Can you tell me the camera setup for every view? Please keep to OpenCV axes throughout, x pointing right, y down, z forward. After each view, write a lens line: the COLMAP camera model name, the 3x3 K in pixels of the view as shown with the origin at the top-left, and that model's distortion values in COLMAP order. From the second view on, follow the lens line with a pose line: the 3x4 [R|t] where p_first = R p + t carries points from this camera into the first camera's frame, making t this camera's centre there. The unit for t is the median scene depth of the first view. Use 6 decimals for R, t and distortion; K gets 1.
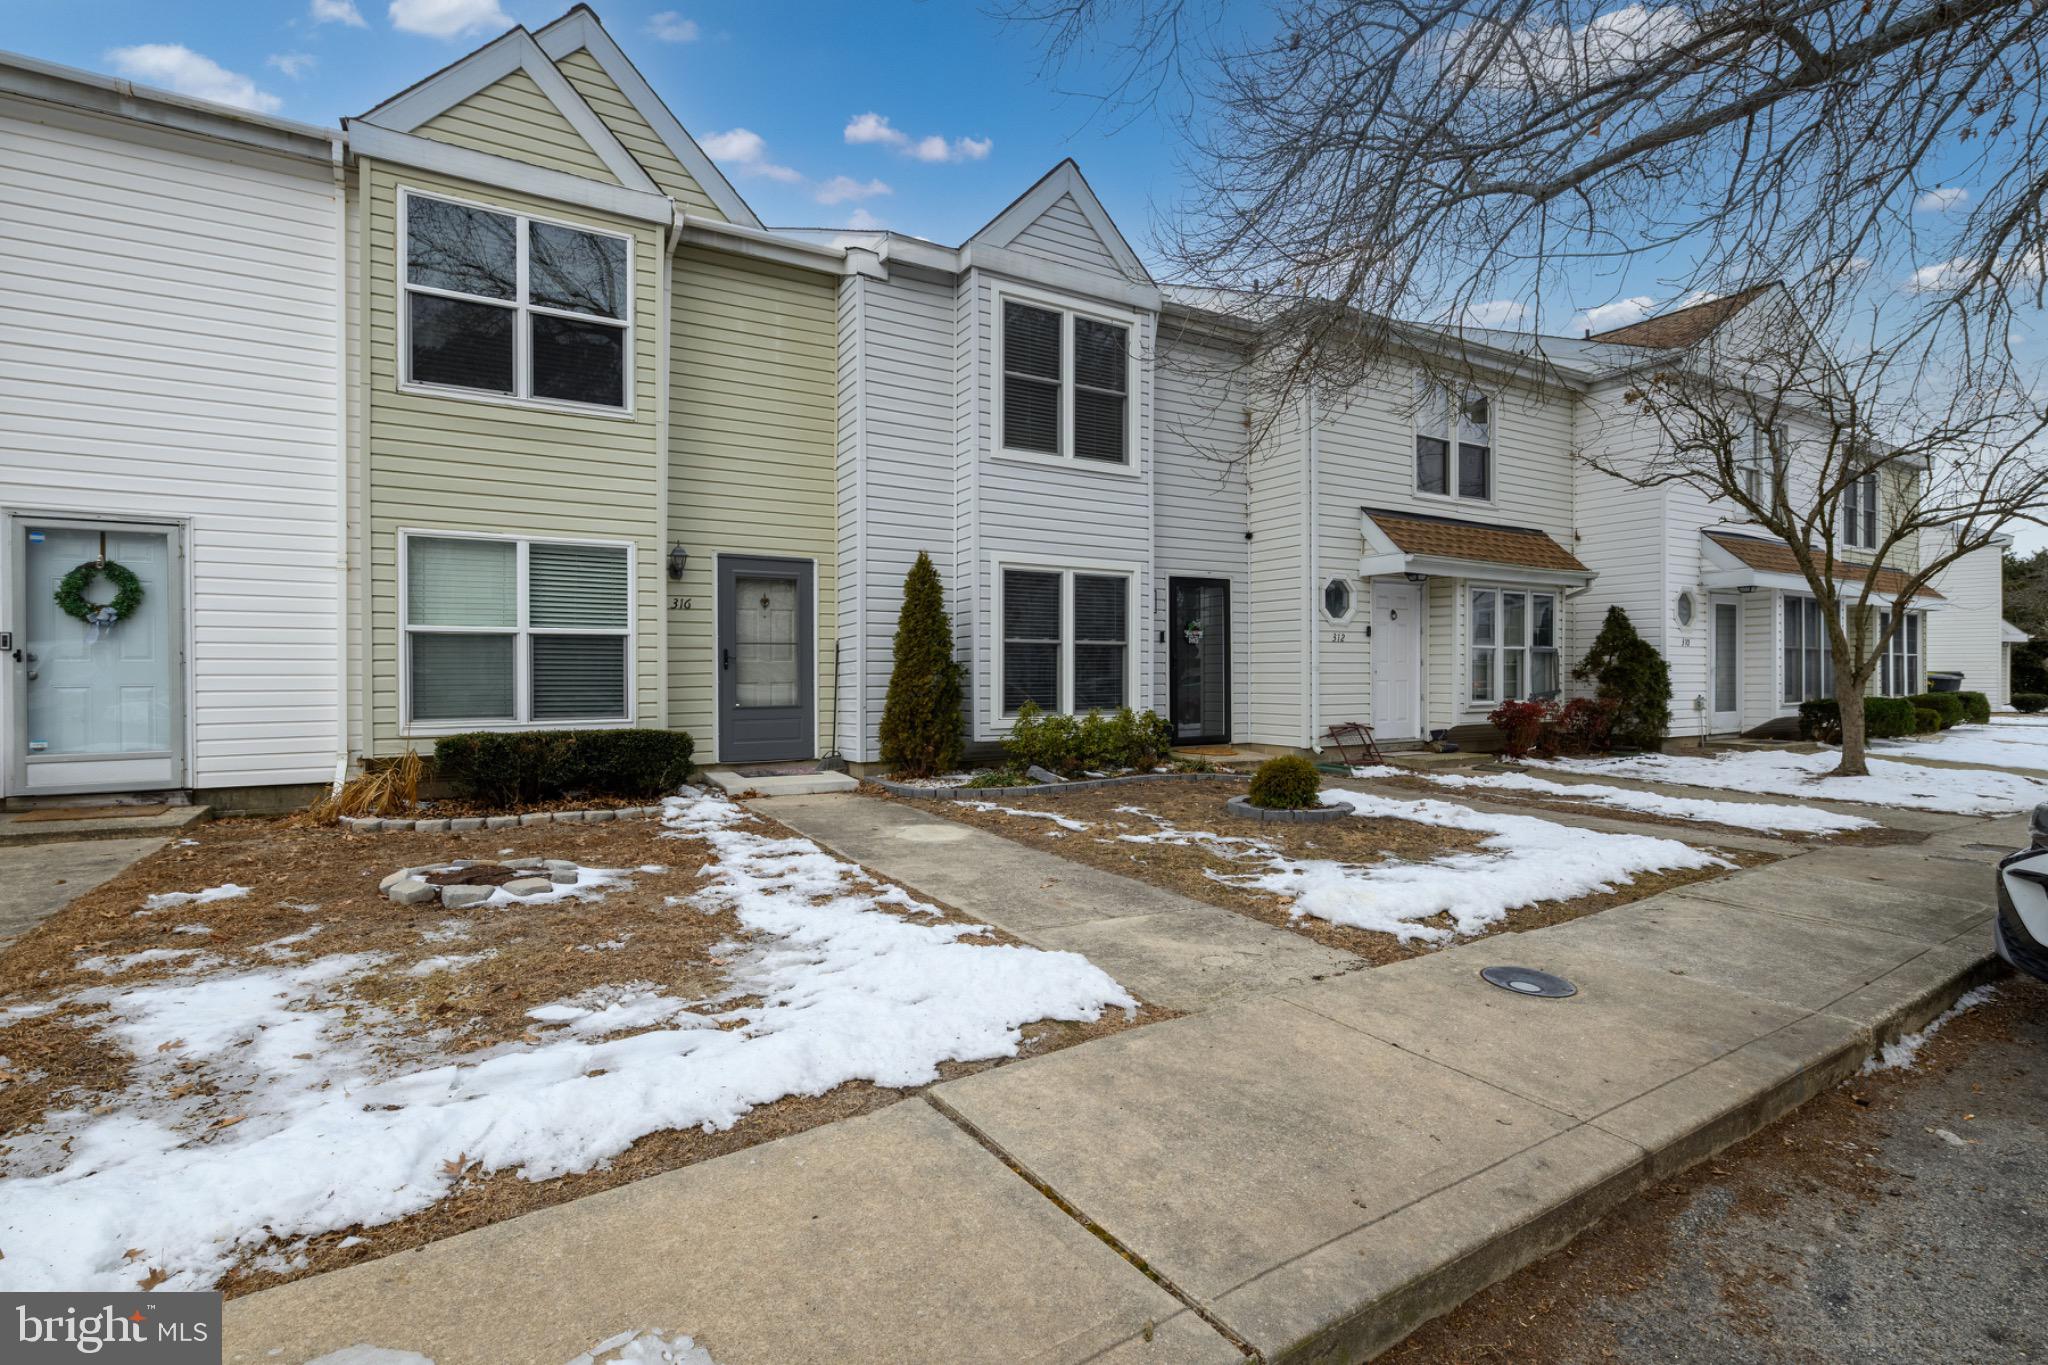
lens RADIAL K [[894.5, 0, 1033.7], [0, 894.5, 677.3], [0, 0, 1]] dist [-0.004740, -0.000125]
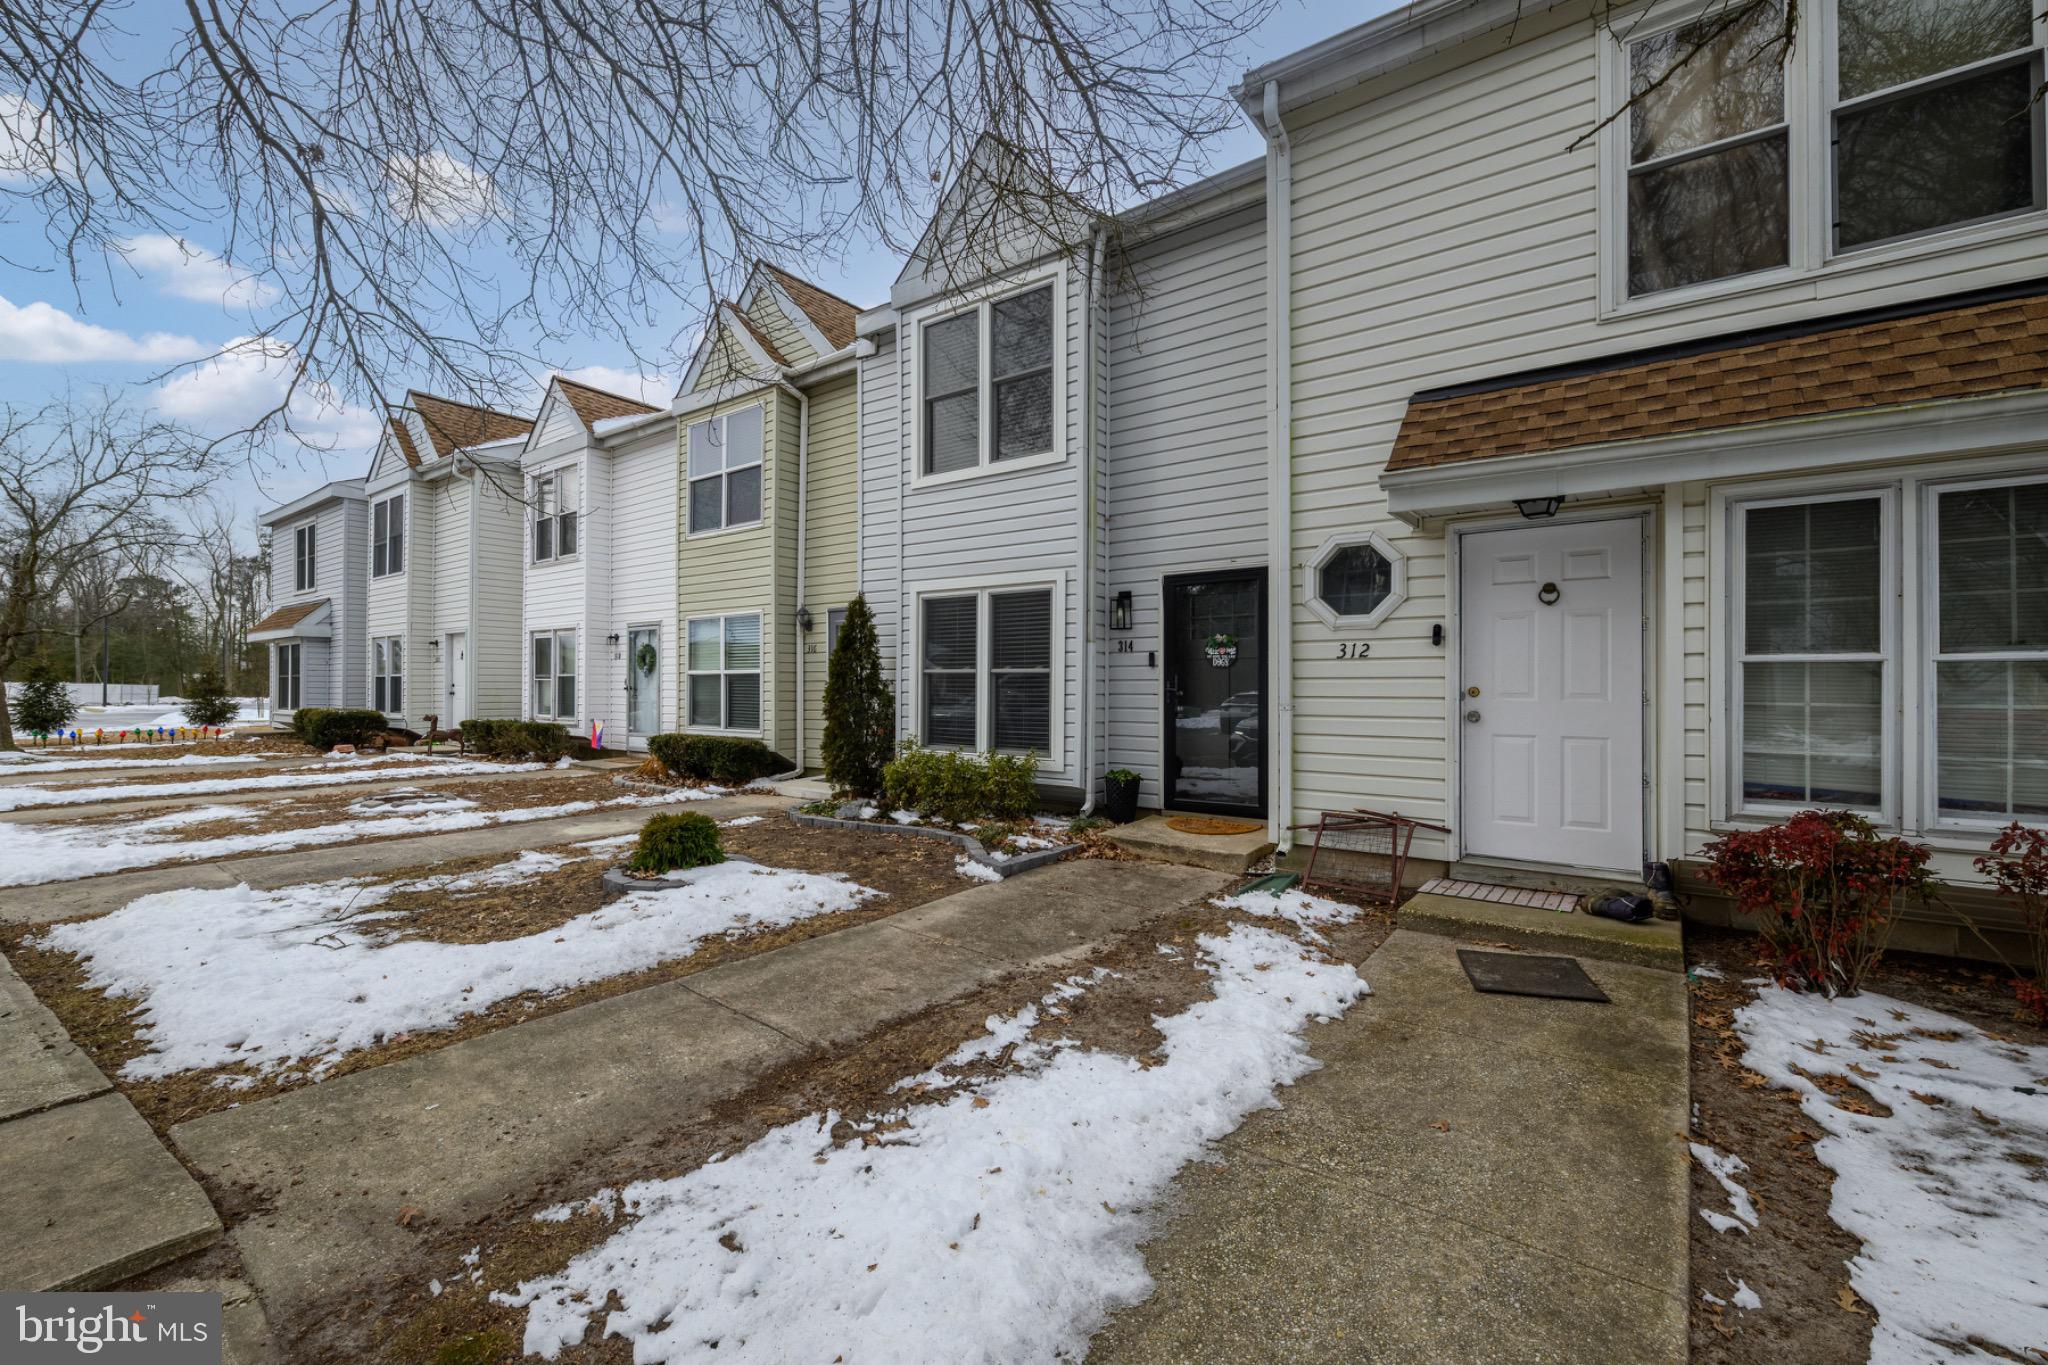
lens RADIAL K [[825.7, 0, 1004.5], [0, 825.7, 689.4], [0, 0, 1]] dist [-0.002096, -0.000771]
pose [[0.417209, 0.002833, -0.908806, 0.824661], [-0.011929, 0.999926, -0.002359, -0.020019], [0.908732, 0.011826, 0.417212, 0.697189]]
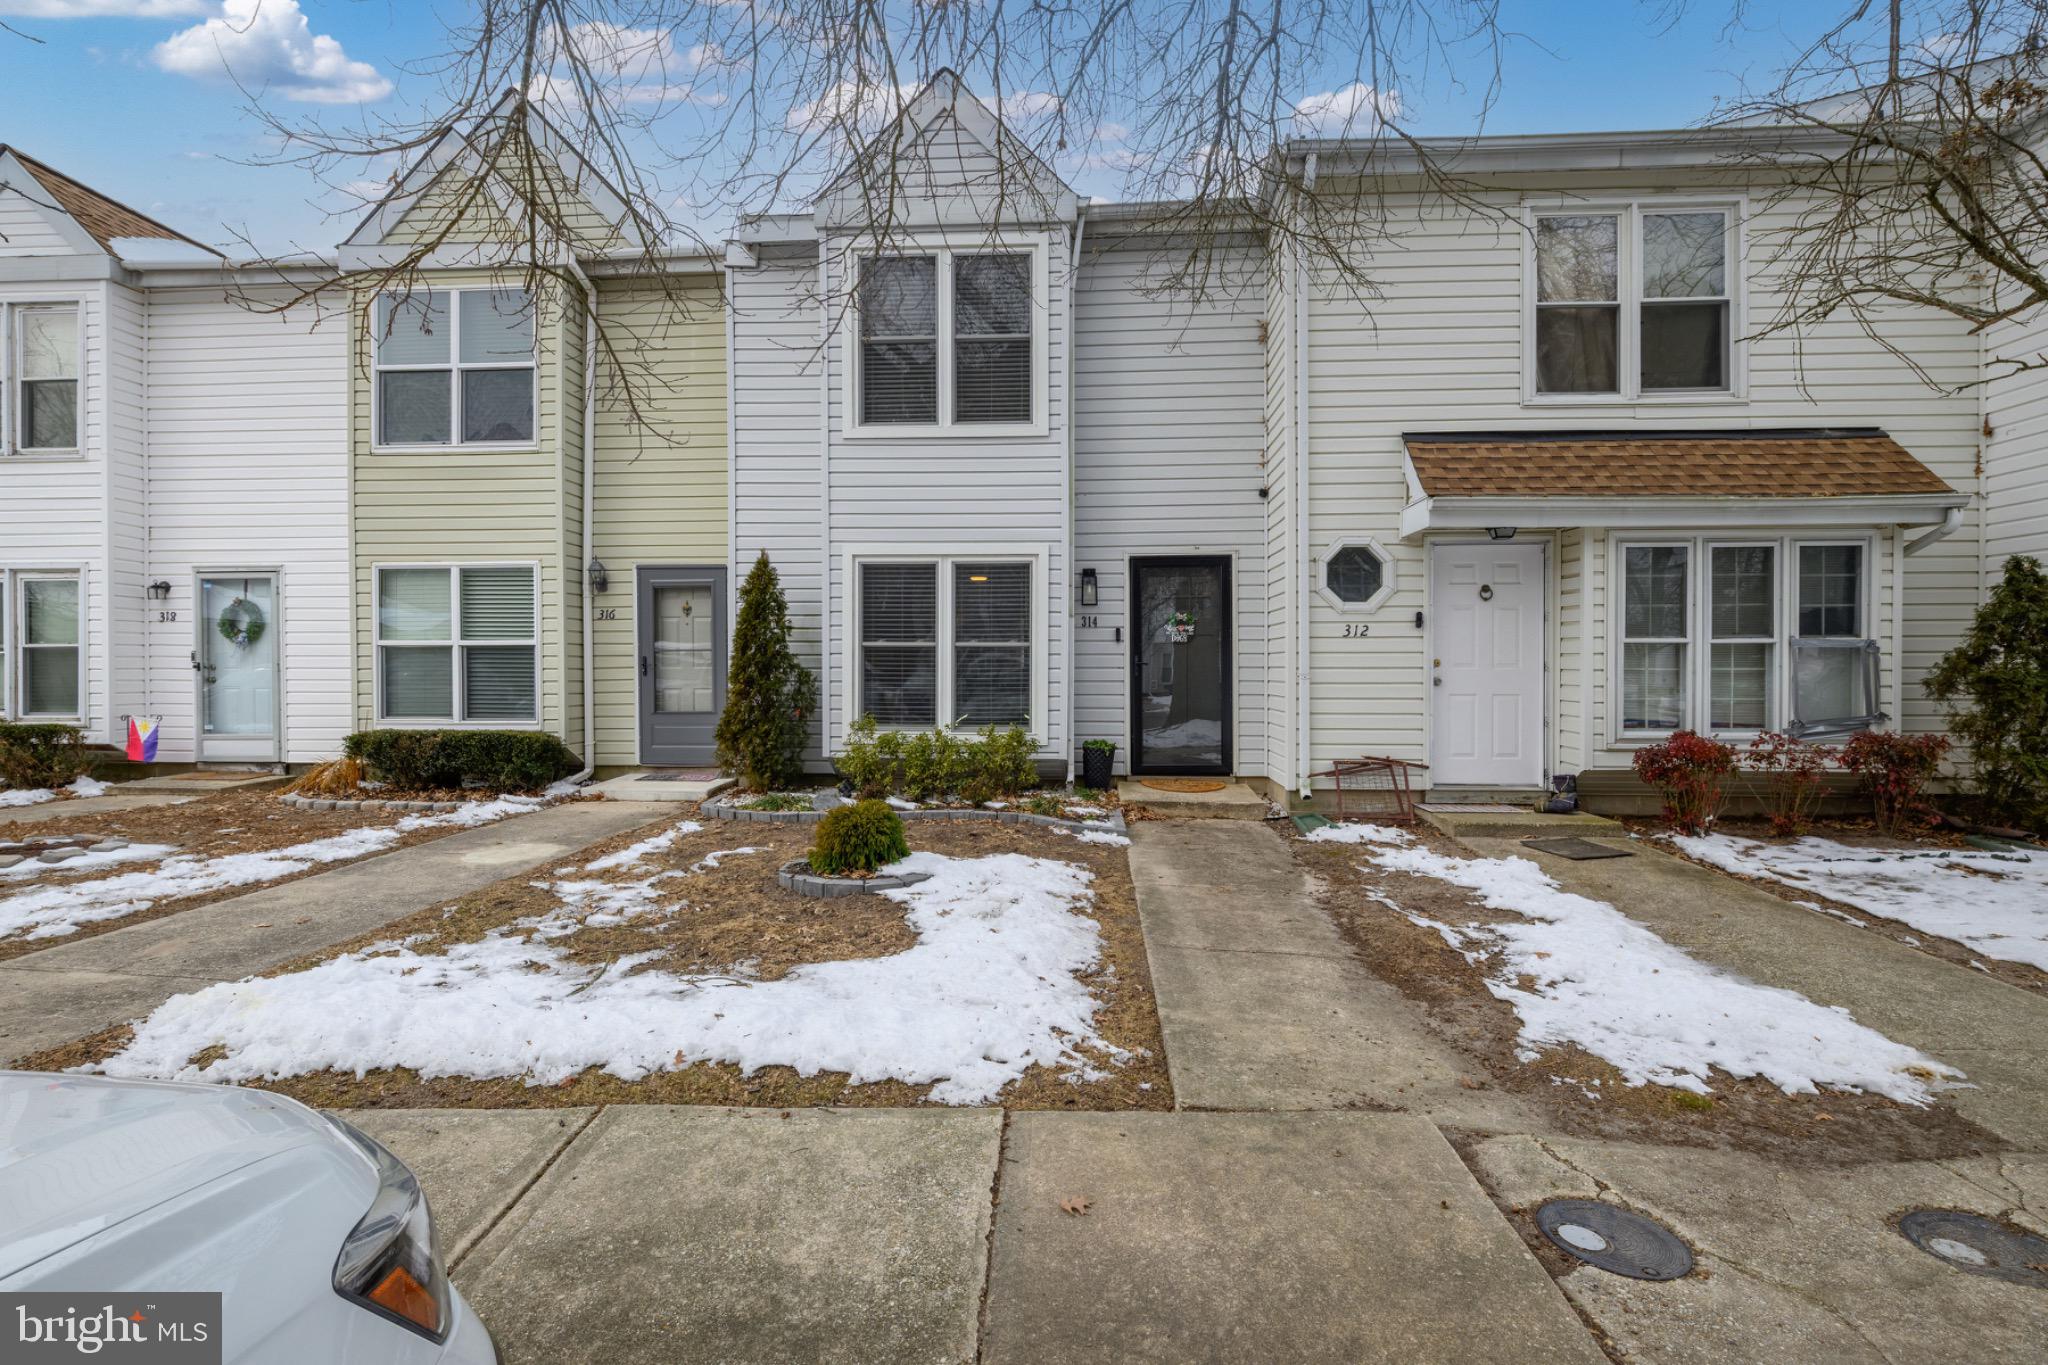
lens RADIAL K [[933.2, 0, 1030.6], [0, 933.2, 681.7], [0, 0, 1]] dist [-0.004125, -0.001229]
pose [[0.841977, 0.006735, -0.539472, 0.600455], [-0.004239, 0.999974, 0.005869, -0.010109], [0.539497, -0.002655, 0.841983, 0.312587]]
